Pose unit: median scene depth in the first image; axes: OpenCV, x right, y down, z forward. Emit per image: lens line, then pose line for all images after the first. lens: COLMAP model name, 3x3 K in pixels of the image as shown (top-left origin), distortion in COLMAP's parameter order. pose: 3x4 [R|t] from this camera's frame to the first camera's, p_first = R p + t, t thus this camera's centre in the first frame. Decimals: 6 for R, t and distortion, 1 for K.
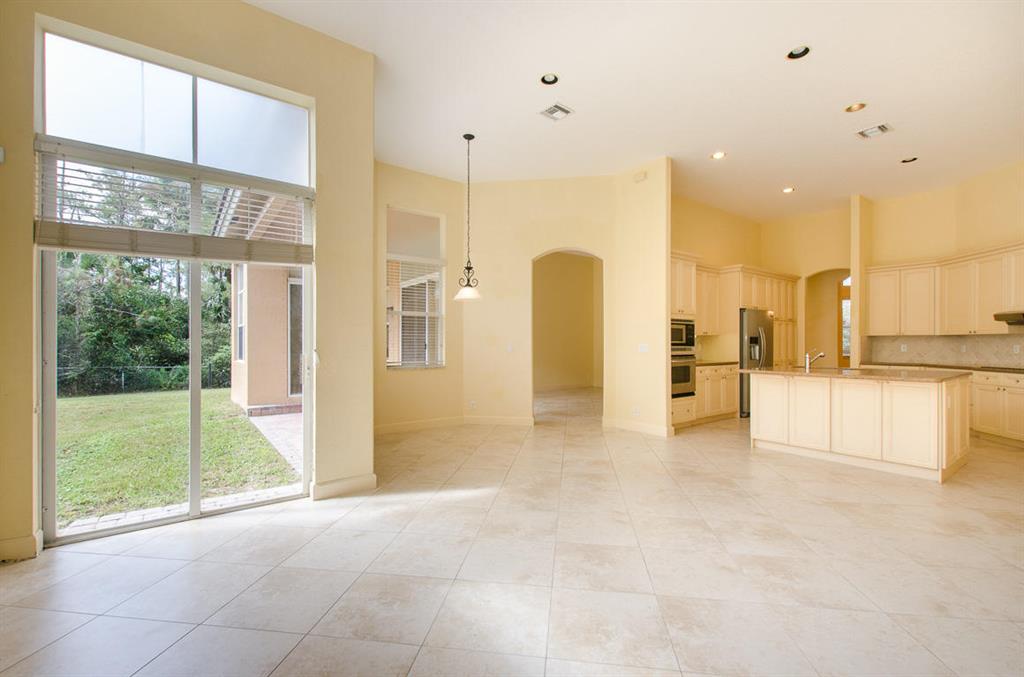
lens RADIAL K [[439.3, 0, 512.0], [0, 439.3, 338.5], [0, 0, 1]] dist [0.000100, -0.000042]
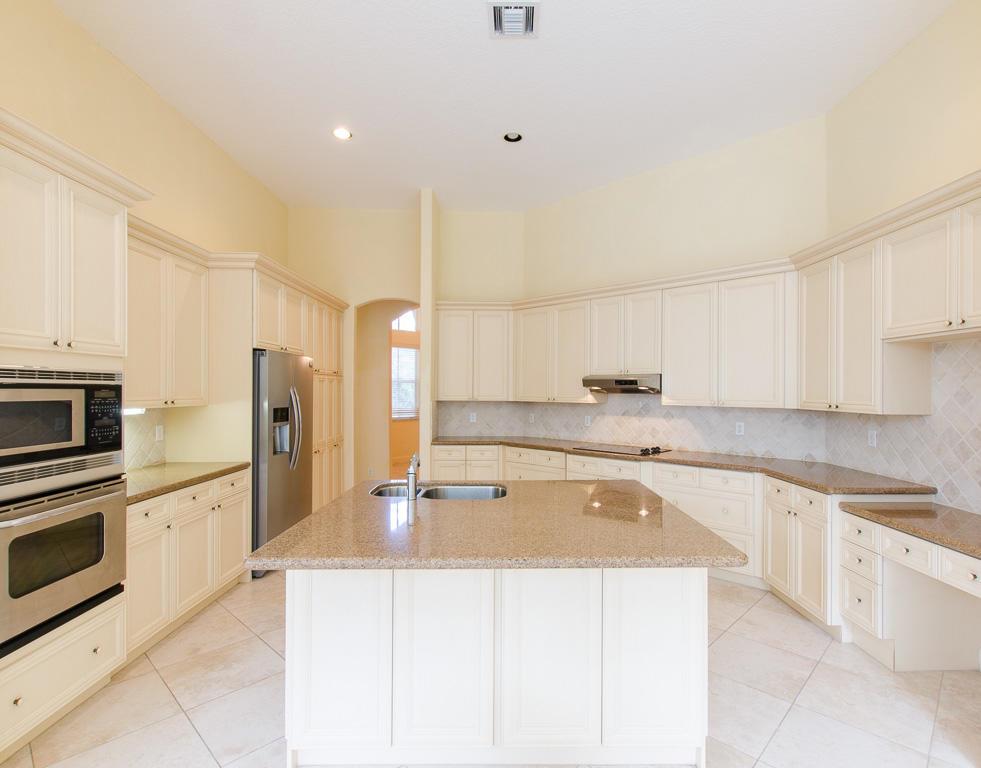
lens RADIAL K [[511.9, 0, 510.4], [0, 511.9, 400.0], [0, 0, 1]] dist [0.000418, 0.000341]
pose [[0.585955, -0.013181, 0.810237, 0.265207], [-0.014051, 0.999552, 0.026423, -0.035442], [-0.810222, -0.026867, 0.585507, 0.511465]]
